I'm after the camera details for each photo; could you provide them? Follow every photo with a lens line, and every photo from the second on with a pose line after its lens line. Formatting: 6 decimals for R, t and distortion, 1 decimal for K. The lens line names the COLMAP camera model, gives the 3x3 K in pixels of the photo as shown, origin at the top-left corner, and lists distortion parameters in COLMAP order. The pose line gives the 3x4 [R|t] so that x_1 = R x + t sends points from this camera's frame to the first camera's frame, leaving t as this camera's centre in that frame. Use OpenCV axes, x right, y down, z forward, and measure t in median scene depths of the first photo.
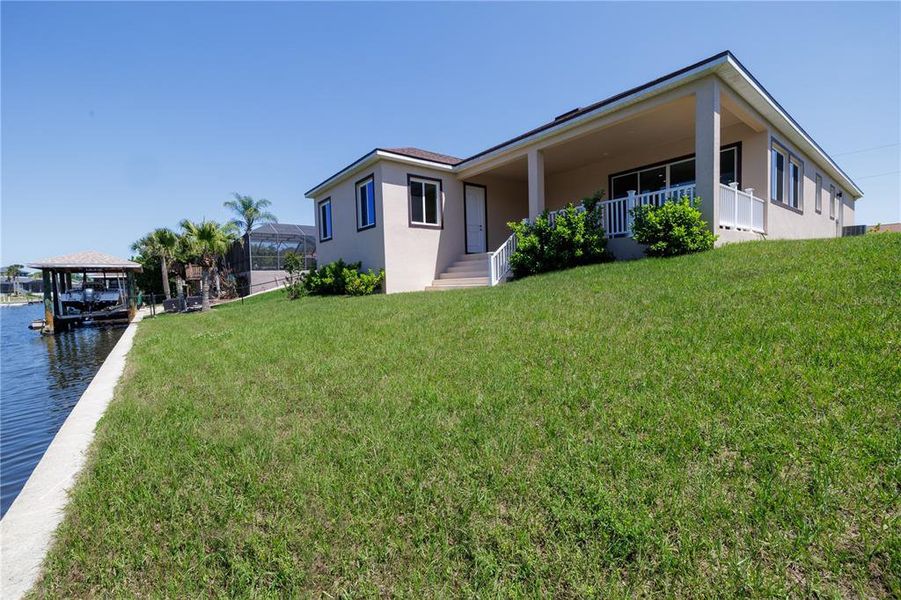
lens RADIAL K [[381.9, 0, 447.2], [0, 381.9, 298.2], [0, 0, 1]] dist [0.008903, -0.000201]
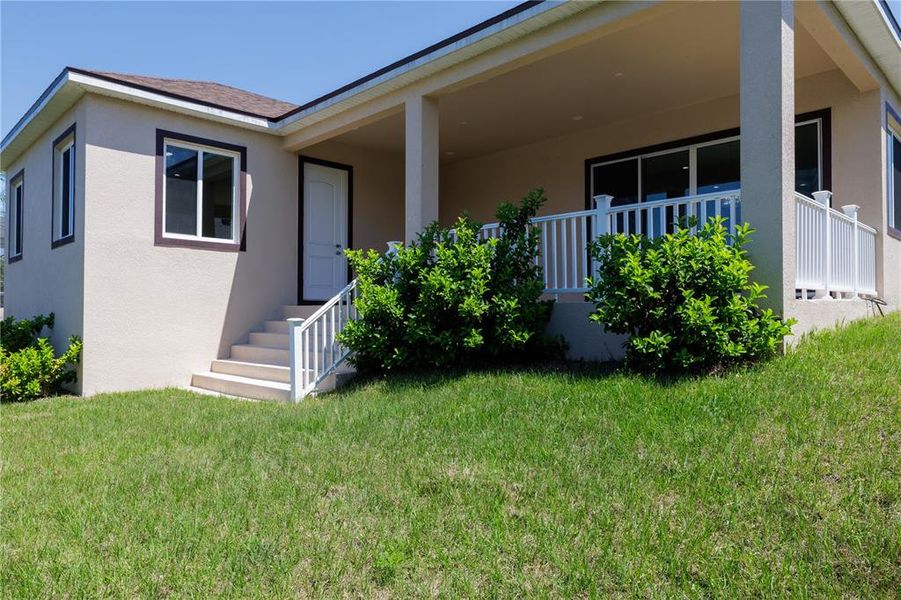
lens RADIAL K [[606.3, 0, 448.0], [0, 606.3, 306.6], [0, 0, 1]] dist [0.003091, 0.001751]
pose [[0.993263, 0.034559, 0.110612, 0.206589], [-0.027824, 0.997697, -0.061862, -0.095418], [-0.112496, 0.058368, 0.991936, 0.305762]]
